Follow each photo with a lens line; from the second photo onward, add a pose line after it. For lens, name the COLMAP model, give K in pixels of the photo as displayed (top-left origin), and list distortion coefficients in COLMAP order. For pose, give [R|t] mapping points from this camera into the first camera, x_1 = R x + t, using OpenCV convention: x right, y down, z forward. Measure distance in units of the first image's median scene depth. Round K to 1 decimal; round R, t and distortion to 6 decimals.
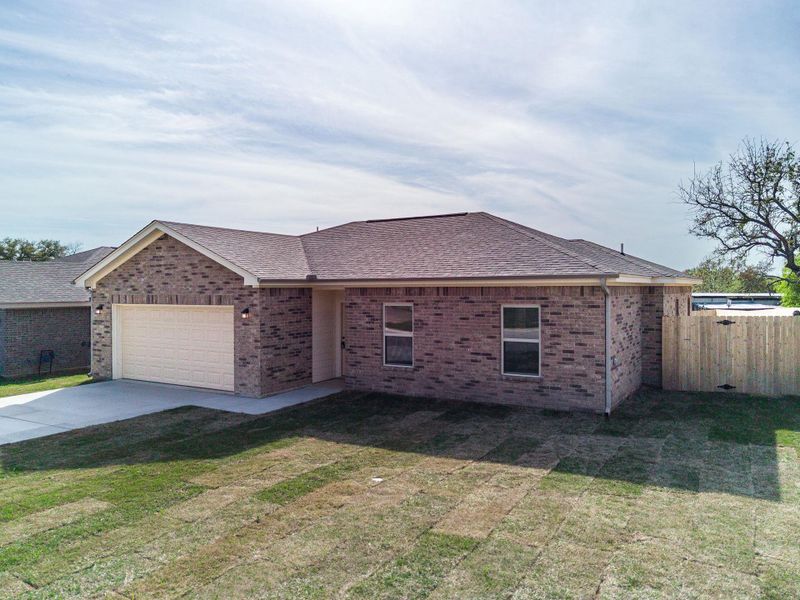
lens RADIAL K [[591.5, 0, 400.3], [0, 591.5, 296.8], [0, 0, 1]] dist [0.010075, -0.004181]
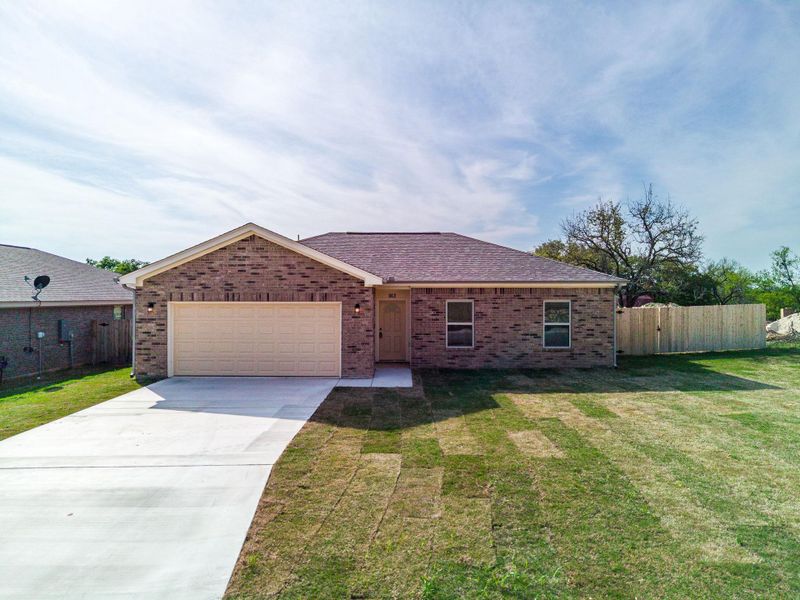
lens RADIAL K [[558.7, 0, 400.5], [0, 558.7, 302.5], [0, 0, 1]] dist [0.012656, 0.002553]
pose [[0.860717, -0.000236, 0.509084, -0.743952], [0.000916, 0.999999, -0.001085, 0.017687], [-0.509083, 0.001400, 0.860716, -0.013940]]
